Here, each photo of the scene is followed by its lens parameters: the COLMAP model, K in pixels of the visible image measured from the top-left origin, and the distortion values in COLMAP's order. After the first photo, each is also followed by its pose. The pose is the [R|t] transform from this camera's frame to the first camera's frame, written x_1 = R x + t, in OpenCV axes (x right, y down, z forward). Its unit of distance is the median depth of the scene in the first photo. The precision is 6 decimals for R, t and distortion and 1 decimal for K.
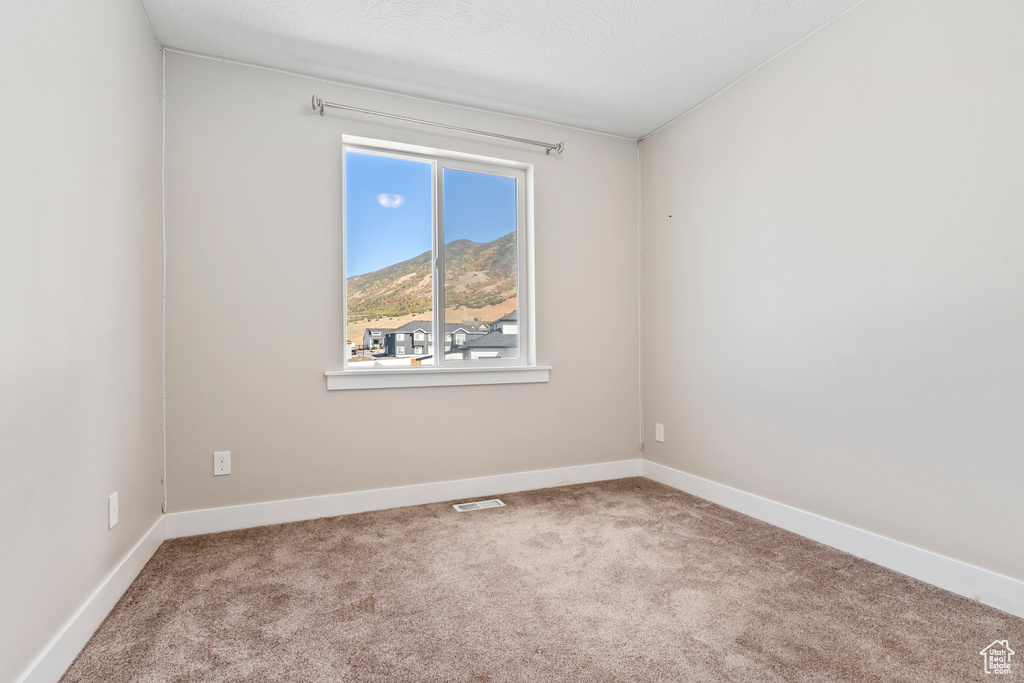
lens RADIAL K [[489.1, 0, 511.2], [0, 489.1, 349.8], [0, 0, 1]] dist [-0.000960, 0.000549]
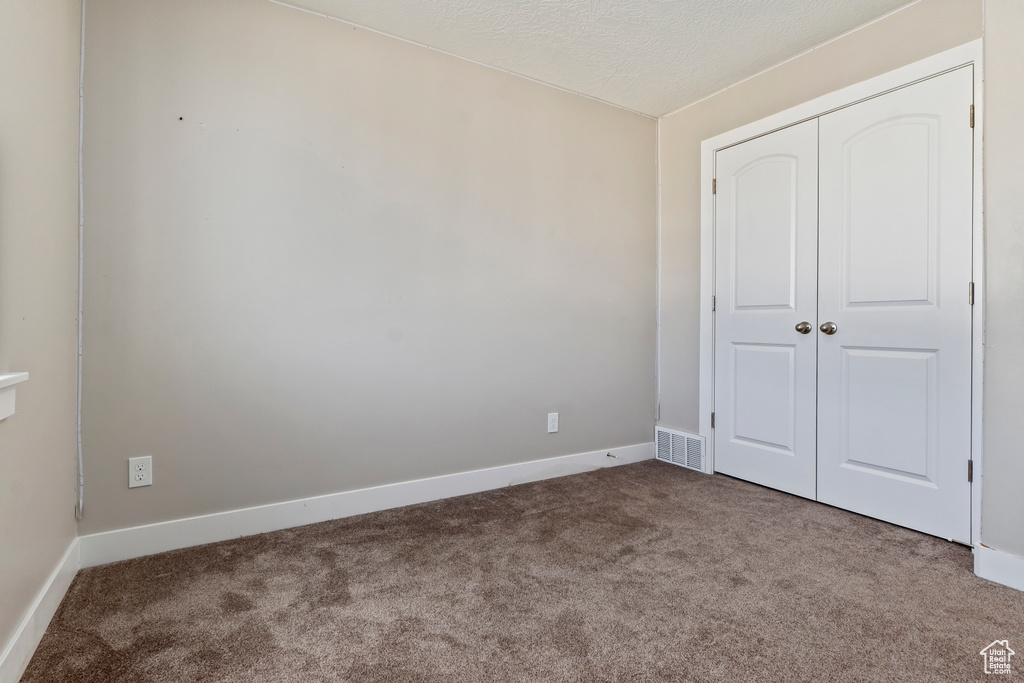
lens RADIAL K [[489.1, 0, 508.2], [0, 489.1, 334.5], [0, 0, 1]] dist [-0.000960, 0.000549]
pose [[-0.160954, -0.013007, 0.986876, -0.445602], [-0.014558, 0.999836, 0.010804, -0.010799], [-0.986855, -0.012628, -0.161116, 0.852934]]
